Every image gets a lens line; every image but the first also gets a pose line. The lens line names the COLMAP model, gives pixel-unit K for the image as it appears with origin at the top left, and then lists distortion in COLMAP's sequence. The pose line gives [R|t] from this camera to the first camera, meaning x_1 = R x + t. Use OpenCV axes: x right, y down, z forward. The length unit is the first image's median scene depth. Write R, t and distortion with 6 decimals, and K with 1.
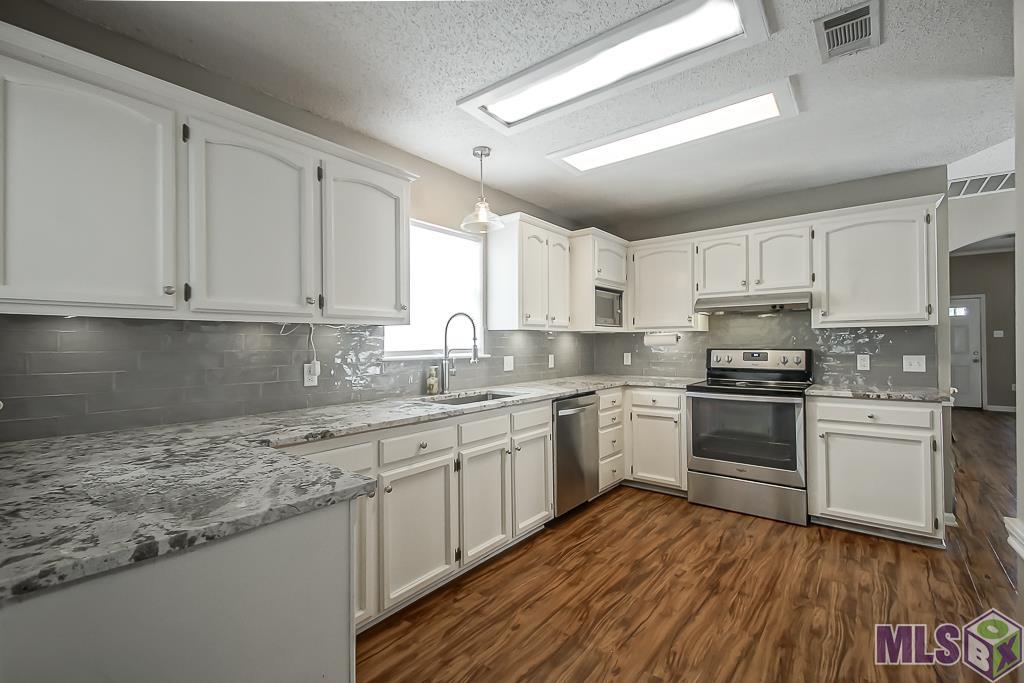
lens RADIAL K [[444.4, 0, 503.0], [0, 444.4, 338.6], [0, 0, 1]] dist [0.024102, -0.019084]
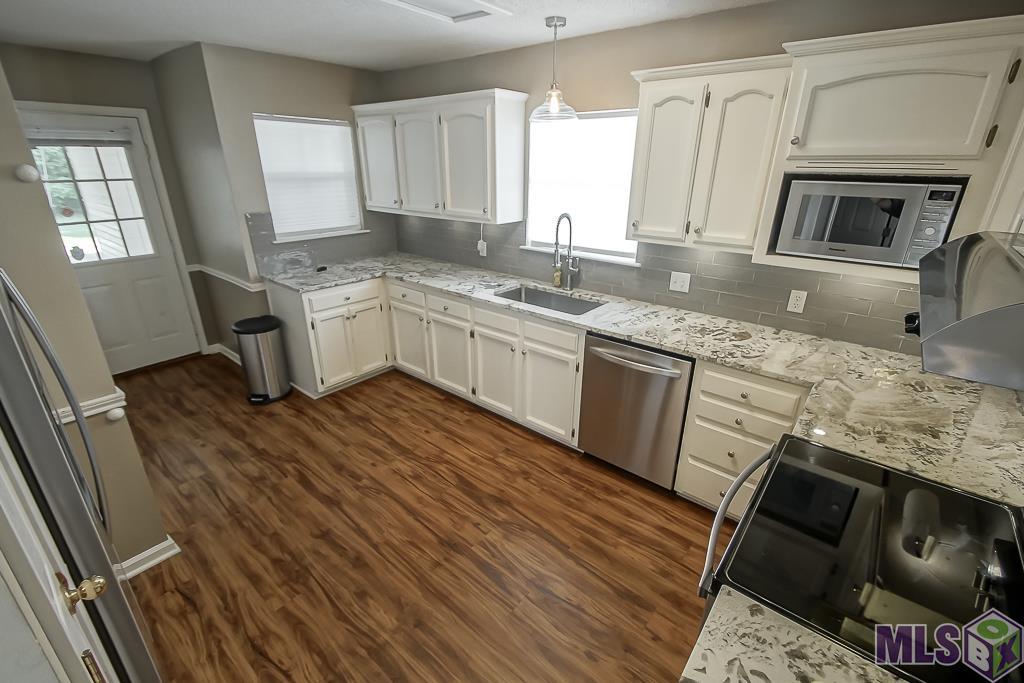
lens RADIAL K [[454.8, 0, 512.0], [0, 454.8, 341.5], [0, 0, 1]] dist [0.016823, -0.000729]
pose [[-0.006120, 0.376042, -0.926582, 1.216403], [0.001952, 0.926603, 0.376037, -0.225434], [0.999979, 0.000493, -0.006405, 1.133385]]
